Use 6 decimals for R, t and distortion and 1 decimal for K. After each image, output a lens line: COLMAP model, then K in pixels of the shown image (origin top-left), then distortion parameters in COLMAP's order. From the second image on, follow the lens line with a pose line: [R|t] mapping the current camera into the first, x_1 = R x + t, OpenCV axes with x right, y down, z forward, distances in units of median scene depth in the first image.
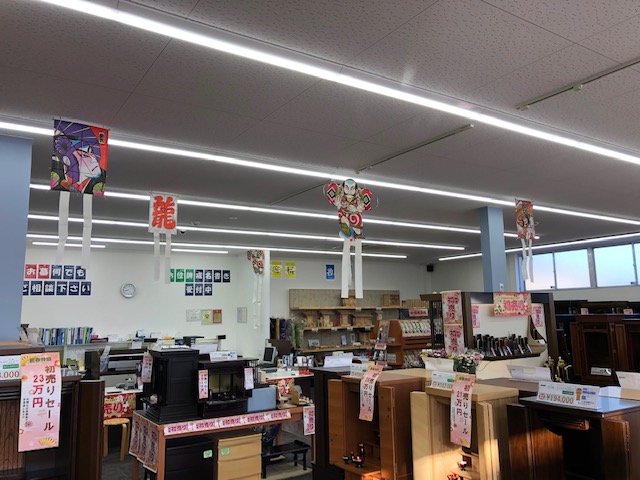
lens RADIAL K [[522.8, 0, 323.2], [0, 522.8, 240.9], [0, 0, 1]] dist [0.023825, -0.005666]
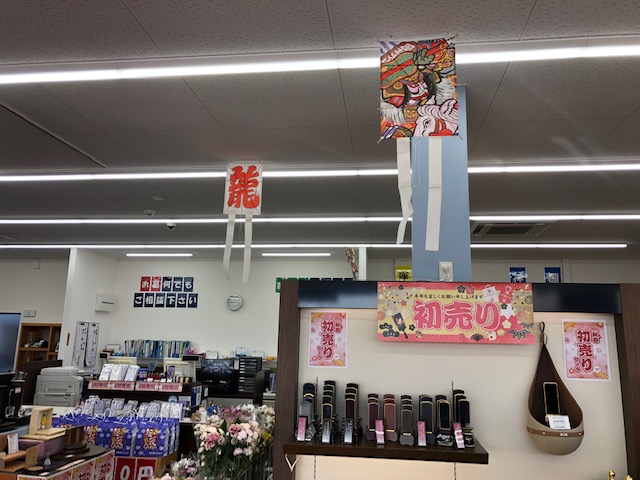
lens RADIAL K [[527.3, 0, 319.6], [0, 527.3, 234.1], [0, 0, 1]] dist [0.029587, -0.014264]
pose [[0.752012, -0.091901, -0.652711, 0.436993], [0.051910, 0.995414, -0.080346, 0.070984], [0.657102, 0.026539, 0.753335, 0.507700]]
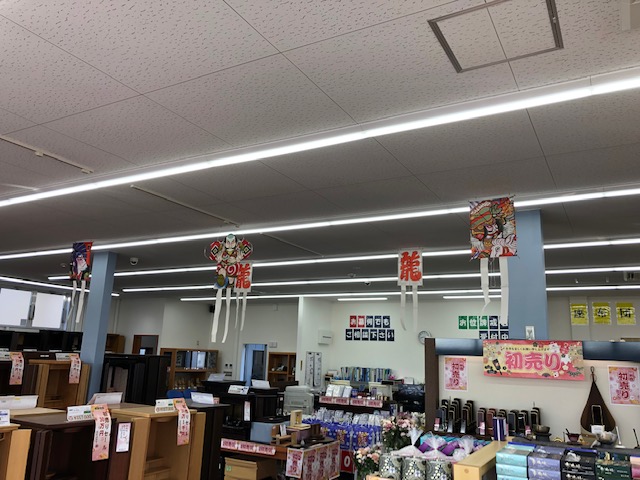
lens RADIAL K [[527.3, 0, 319.6], [0, 527.3, 234.1], [0, 0, 1]] dist [0.029587, -0.014264]
pose [[0.449726, -0.167595, -0.877302, 0.664314], [0.075614, 0.985855, -0.149571, 0.038408], [0.889960, 0.000930, 0.456037, 0.383407]]
